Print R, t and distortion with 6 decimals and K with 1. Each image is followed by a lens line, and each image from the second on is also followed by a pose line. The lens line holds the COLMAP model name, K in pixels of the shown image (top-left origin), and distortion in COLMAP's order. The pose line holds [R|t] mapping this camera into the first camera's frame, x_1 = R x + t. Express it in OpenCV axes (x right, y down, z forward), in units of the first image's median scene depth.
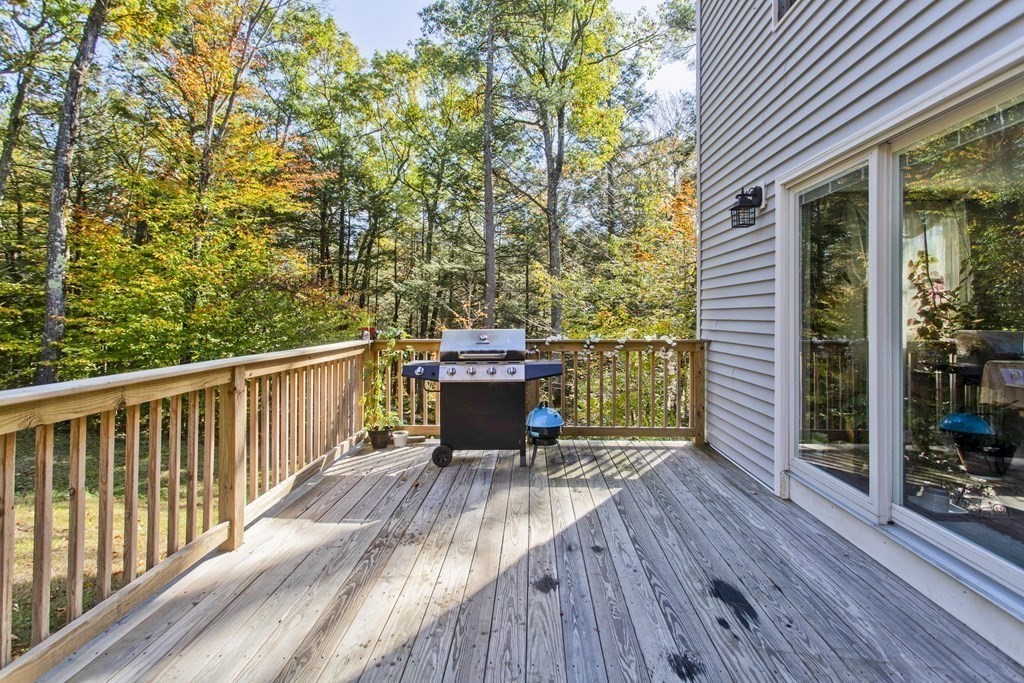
lens RADIAL K [[494.2, 0, 513.7], [0, 494.2, 308.2], [0, 0, 1]] dist [-0.004736, -0.000591]
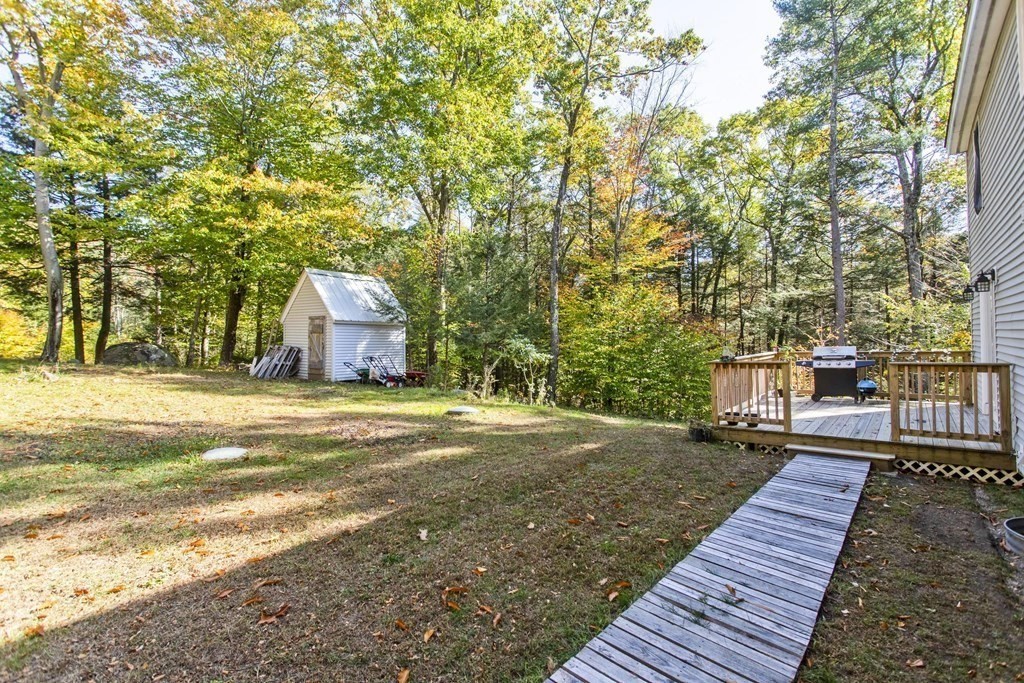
lens RADIAL K [[488.7, 0, 513.0], [0, 488.7, 334.3], [0, 0, 1]] dist [0.002837, 0.000512]
pose [[0.801452, -0.024348, -0.597563, 0.020337], [0.030111, 0.999546, -0.000341, -0.011402], [0.597301, -0.017720, 0.801822, -0.337492]]
